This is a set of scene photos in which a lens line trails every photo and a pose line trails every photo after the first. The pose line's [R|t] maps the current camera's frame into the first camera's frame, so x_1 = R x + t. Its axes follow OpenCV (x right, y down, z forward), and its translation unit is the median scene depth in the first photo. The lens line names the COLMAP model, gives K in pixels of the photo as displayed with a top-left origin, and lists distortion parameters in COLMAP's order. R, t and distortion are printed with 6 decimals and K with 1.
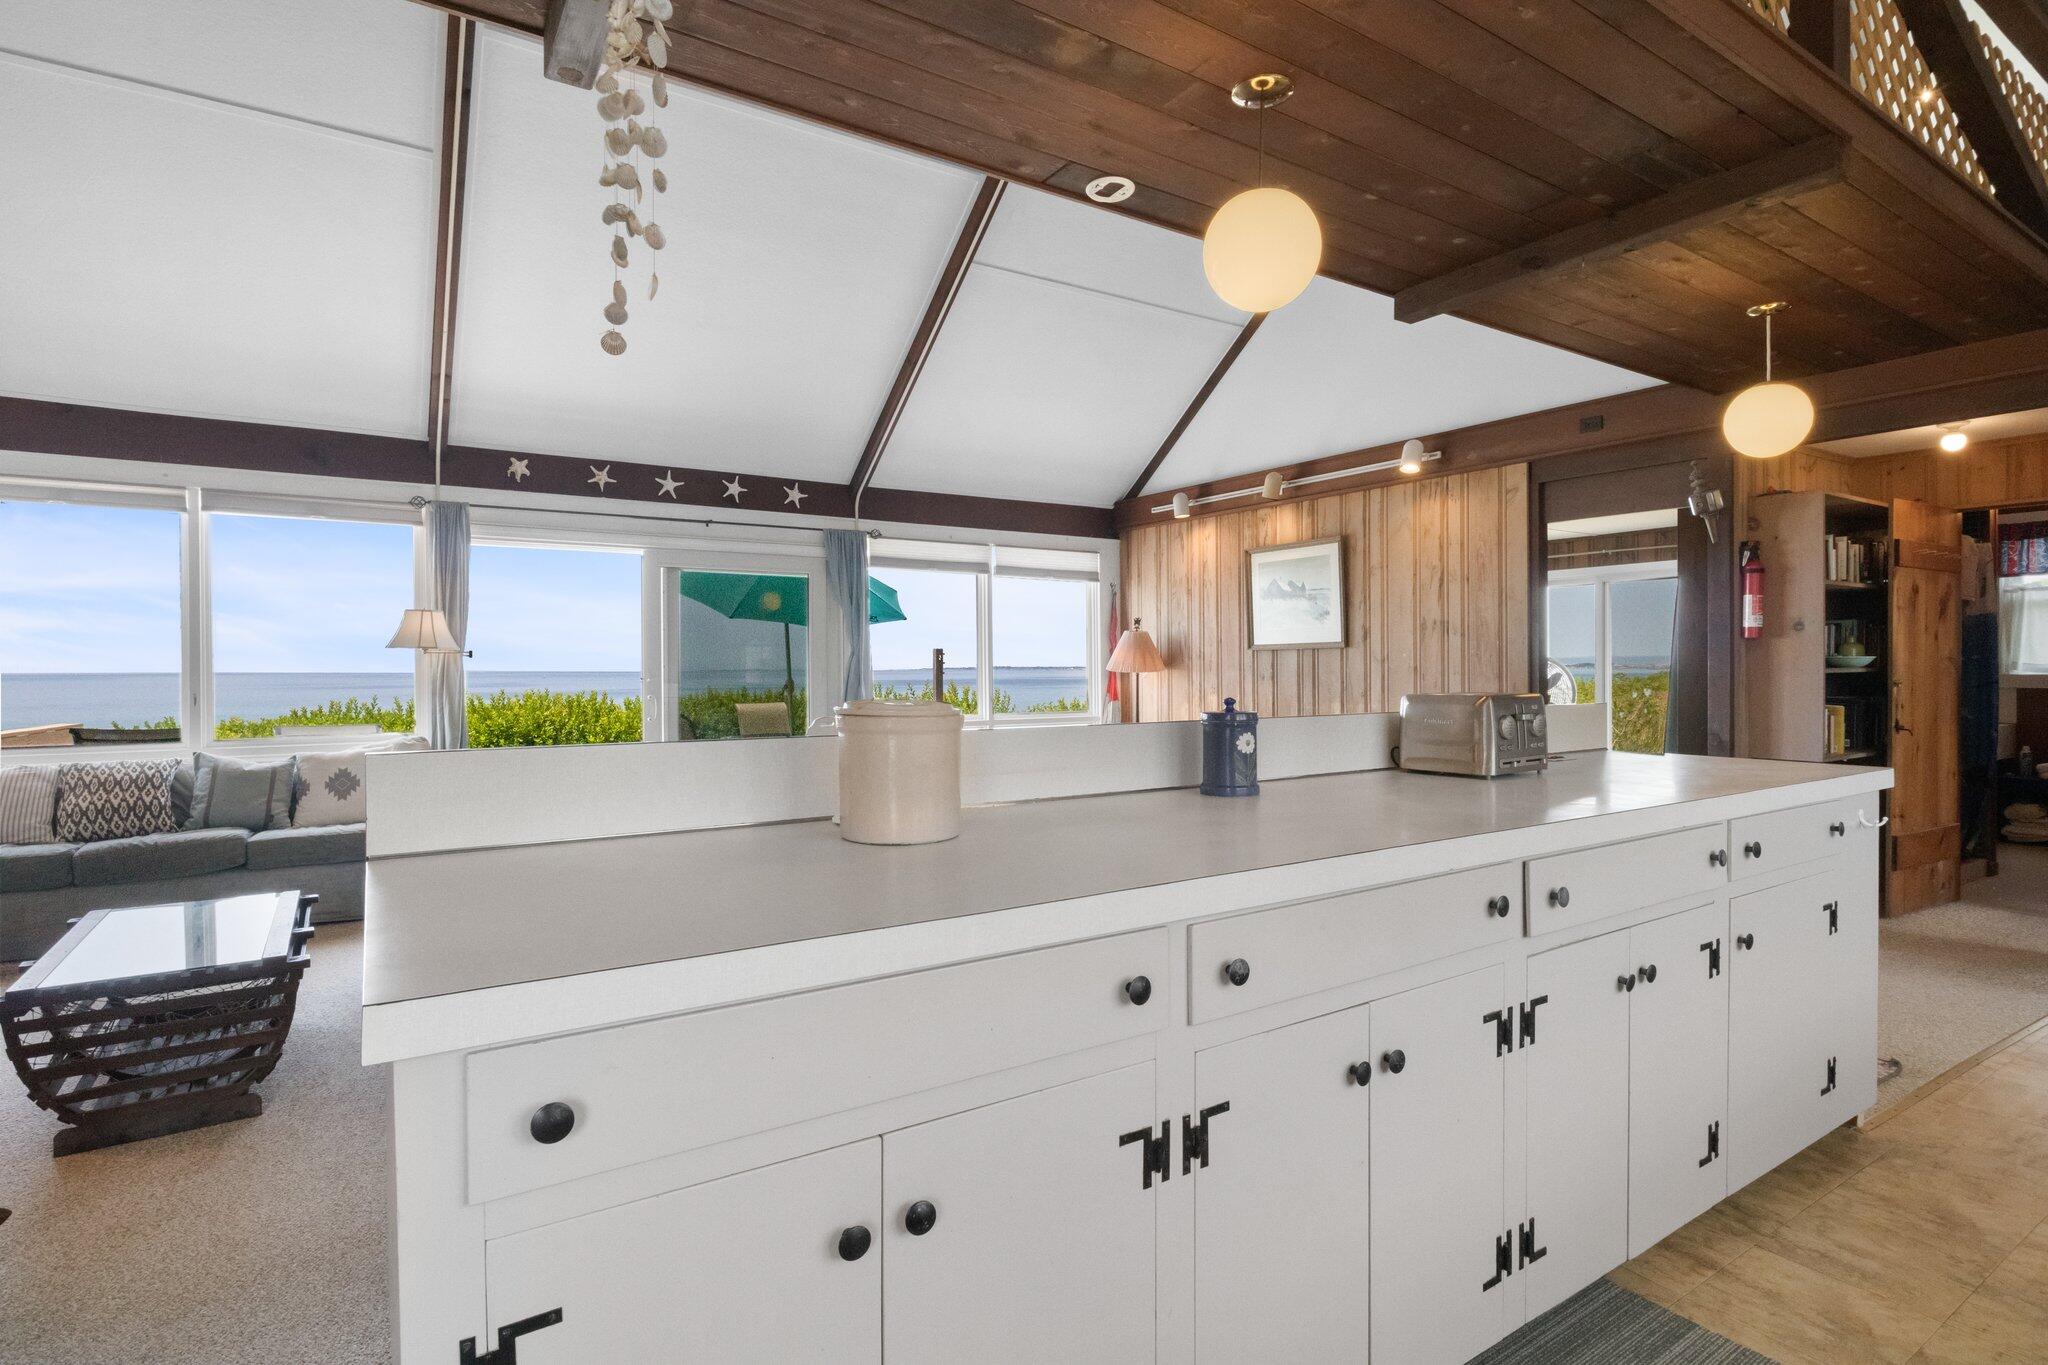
lens RADIAL K [[1030.8, 0, 1022.0], [0, 1030.8, 674.6], [0, 0, 1]] dist [0.005033, -0.005979]
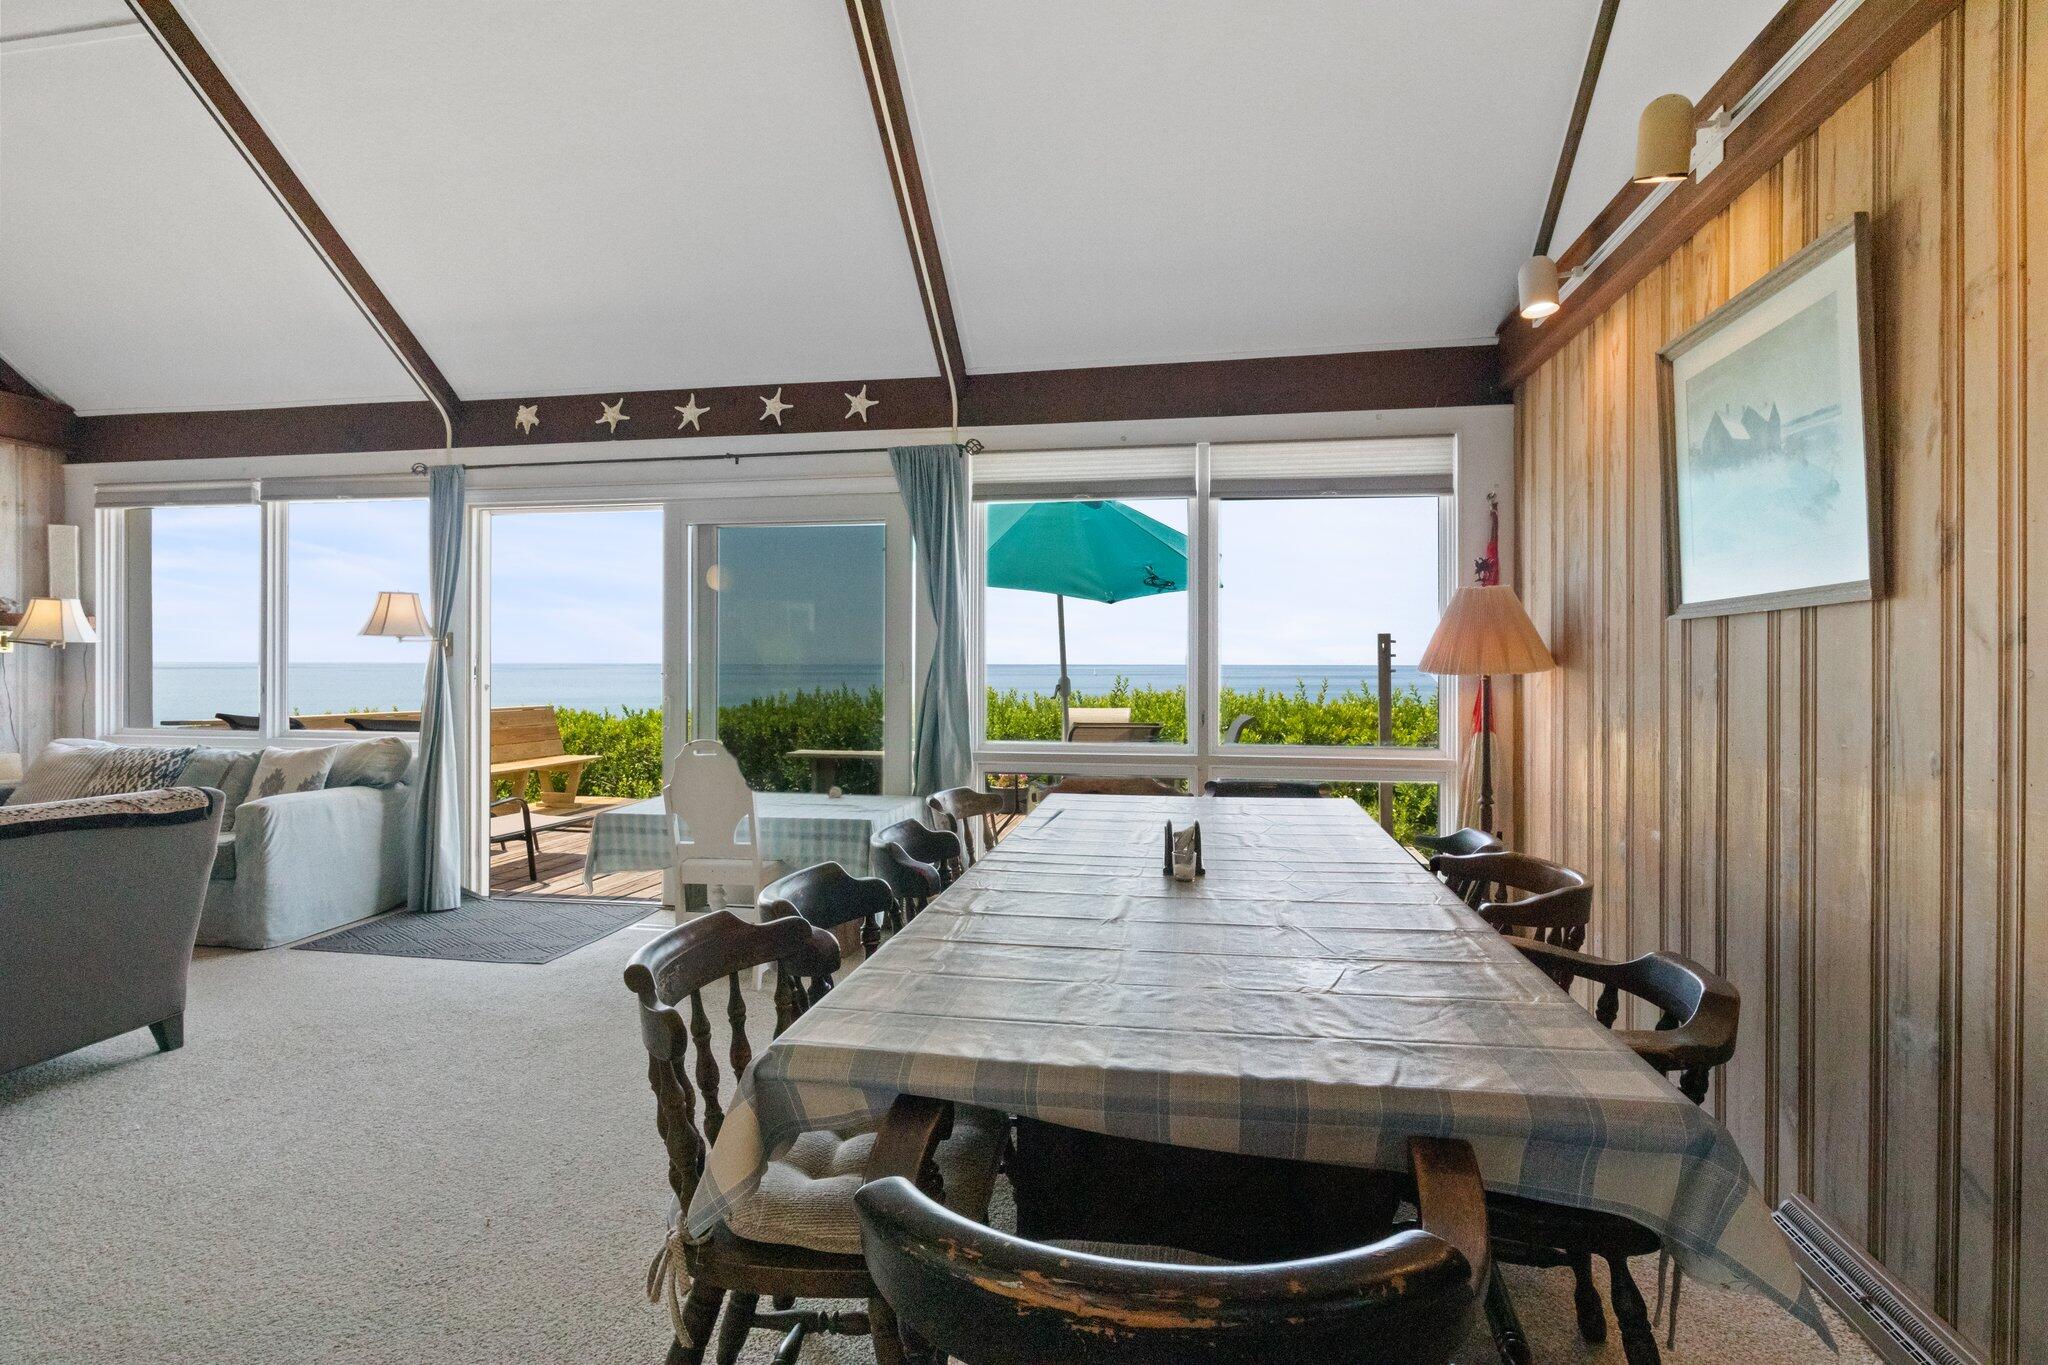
lens RADIAL K [[1030.8, 0, 1012.2], [0, 1030.8, 668.1], [0, 0, 1]] dist [0.005033, -0.005979]
pose [[0.722879, 0.009125, -0.690915, 0.335330], [-0.010558, 0.999942, 0.002160, -0.004997], [0.690894, 0.005734, 0.722933, 0.620127]]
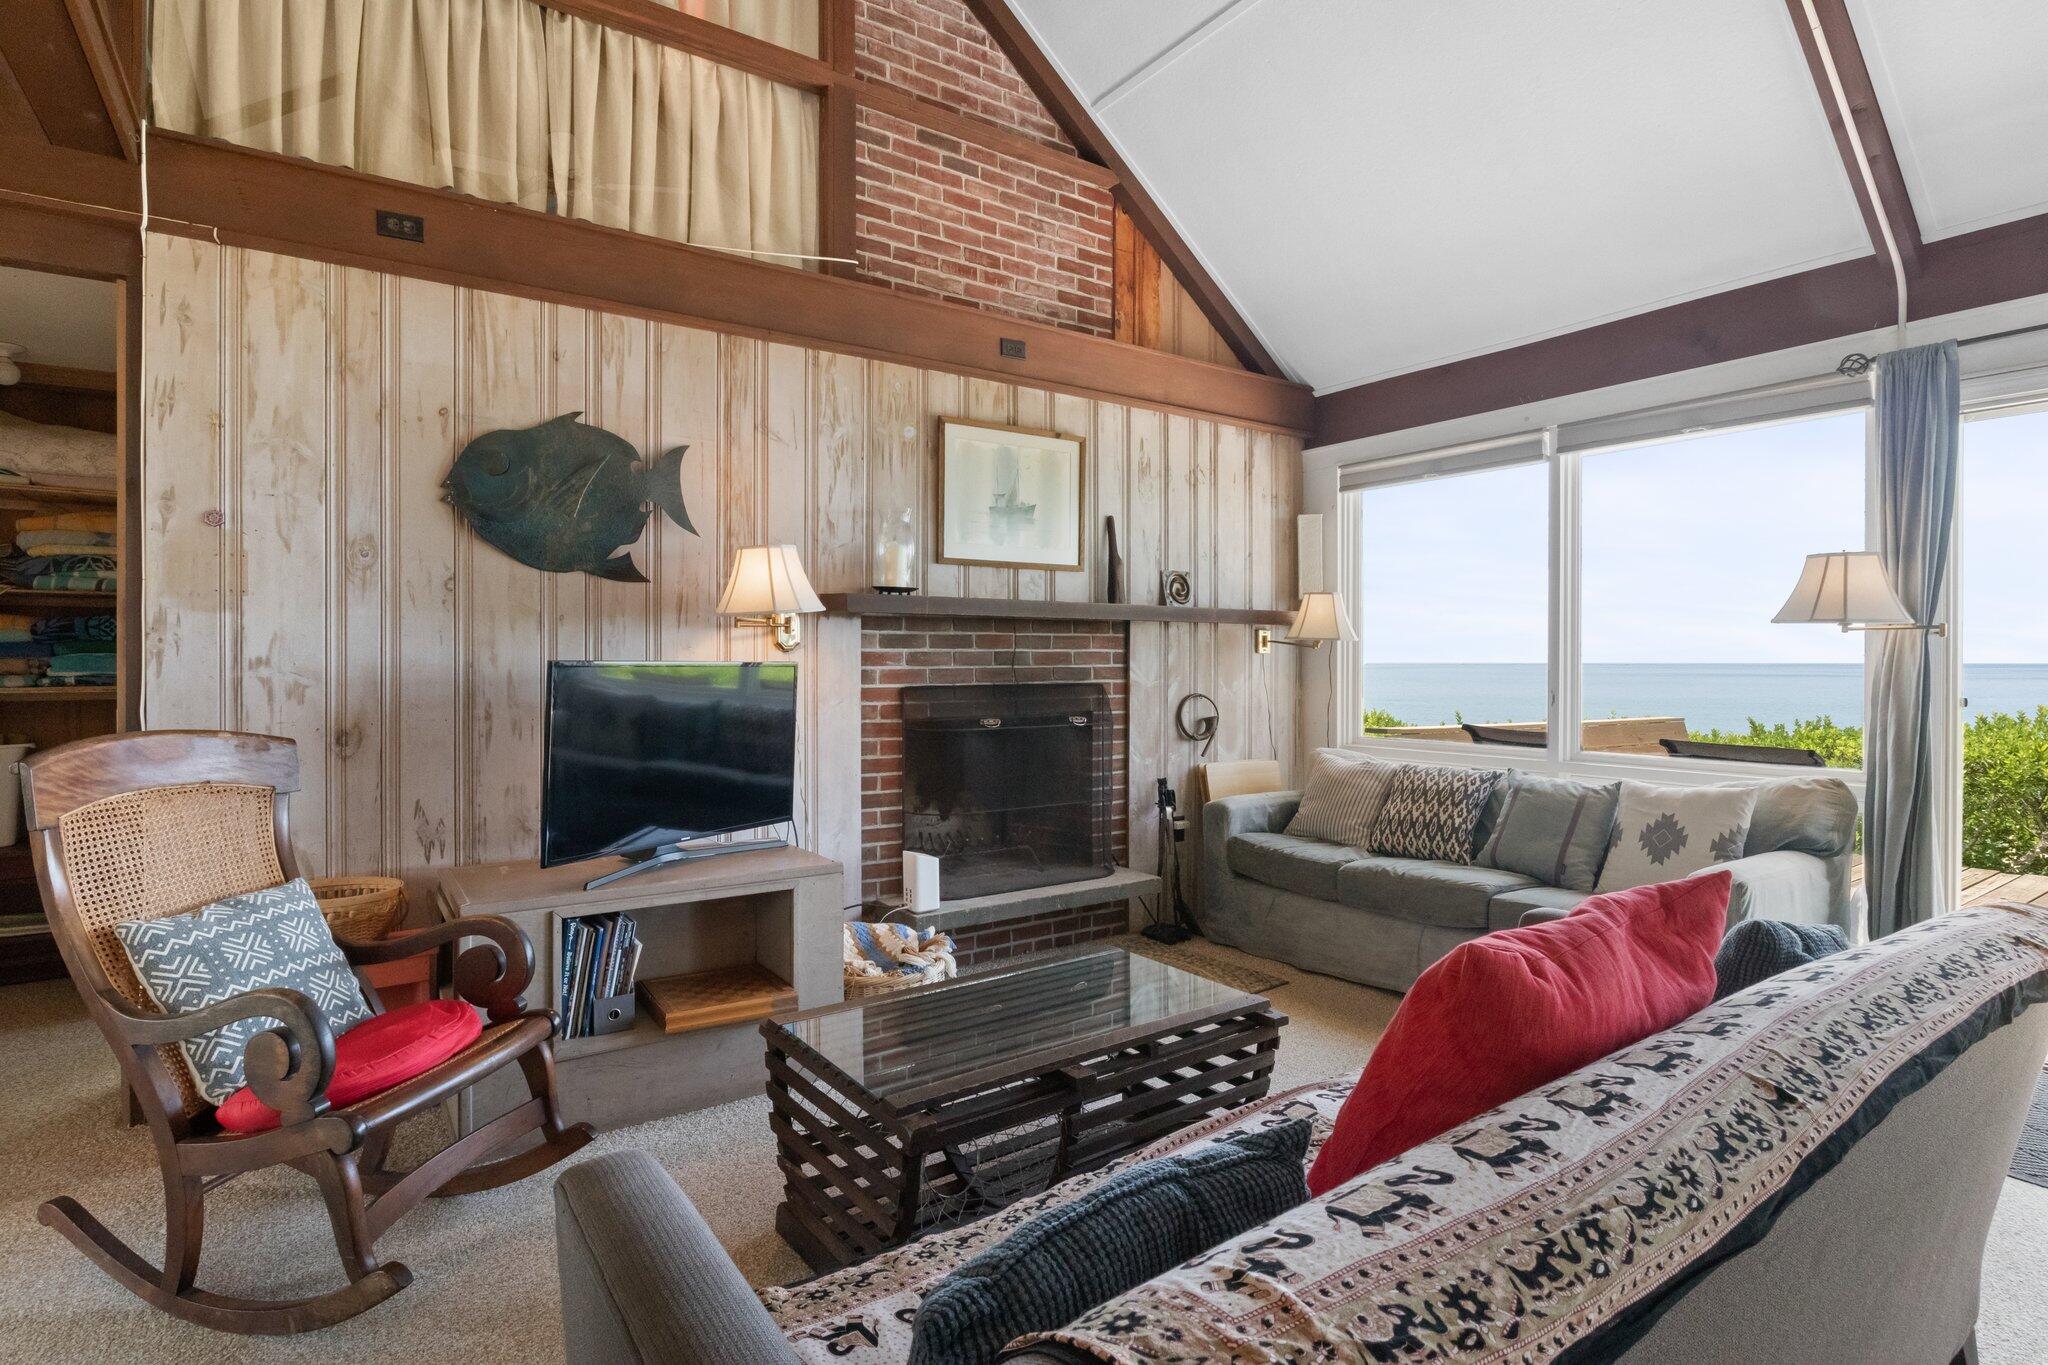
lens RADIAL K [[1030.8, 0, 1014.3], [0, 1030.8, 653.5], [0, 0, 1]] dist [0.005033, -0.005979]
pose [[0.032001, -0.006032, -0.999470, -0.028257], [-0.008590, 0.999943, -0.006310, -0.000649], [0.999451, 0.008787, 0.031948, 0.452562]]
